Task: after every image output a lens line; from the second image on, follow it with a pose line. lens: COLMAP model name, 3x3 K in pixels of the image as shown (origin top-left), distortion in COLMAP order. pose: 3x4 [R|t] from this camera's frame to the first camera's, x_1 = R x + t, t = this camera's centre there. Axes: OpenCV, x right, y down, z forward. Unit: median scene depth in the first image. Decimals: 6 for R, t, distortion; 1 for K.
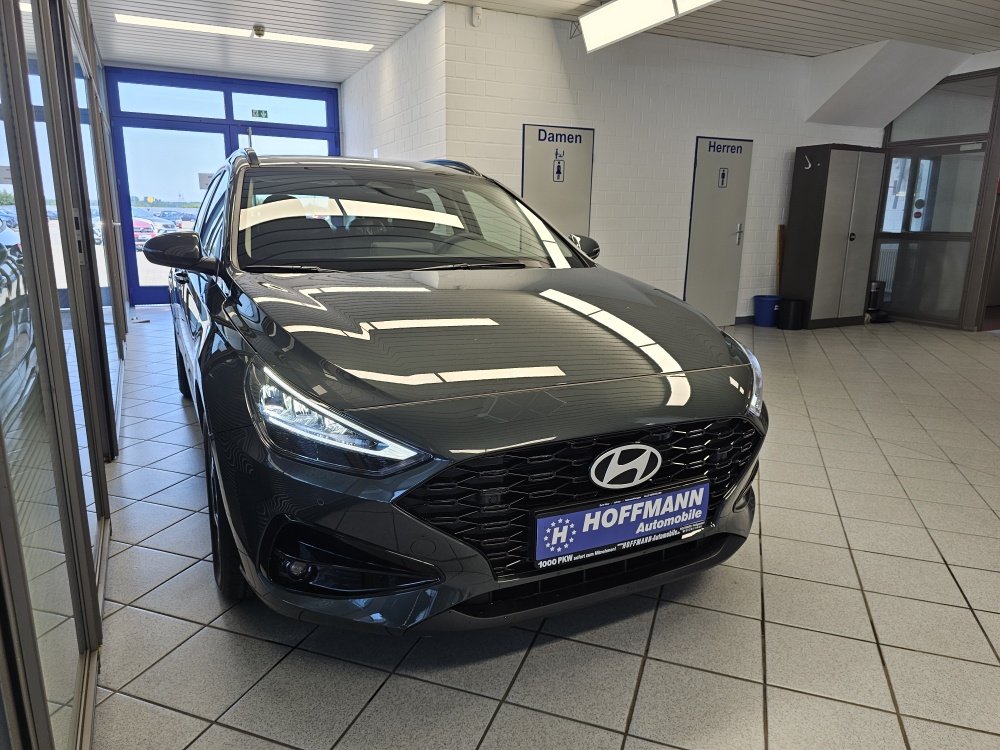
lens RADIAL K [[676.8, 0, 500.0], [0, 676.8, 375.0], [0, 0, 1]] dist [0.040388, -0.053222]
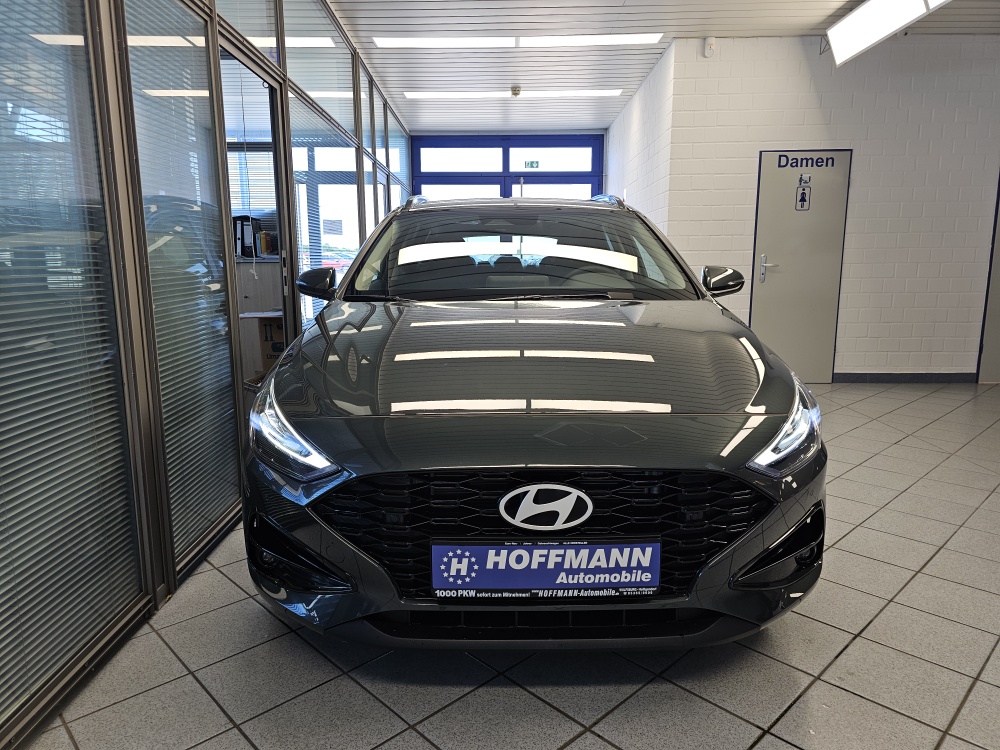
lens RADIAL K [[676.8, 0, 500.0], [0, 676.8, 375.0], [0, 0, 1]] dist [0.040388, -0.053222]
pose [[0.894618, 0.055934, -0.443318, 0.508546], [-0.081445, 0.995926, -0.038699, -0.004084], [0.439347, 0.070727, 0.895529, 0.124546]]
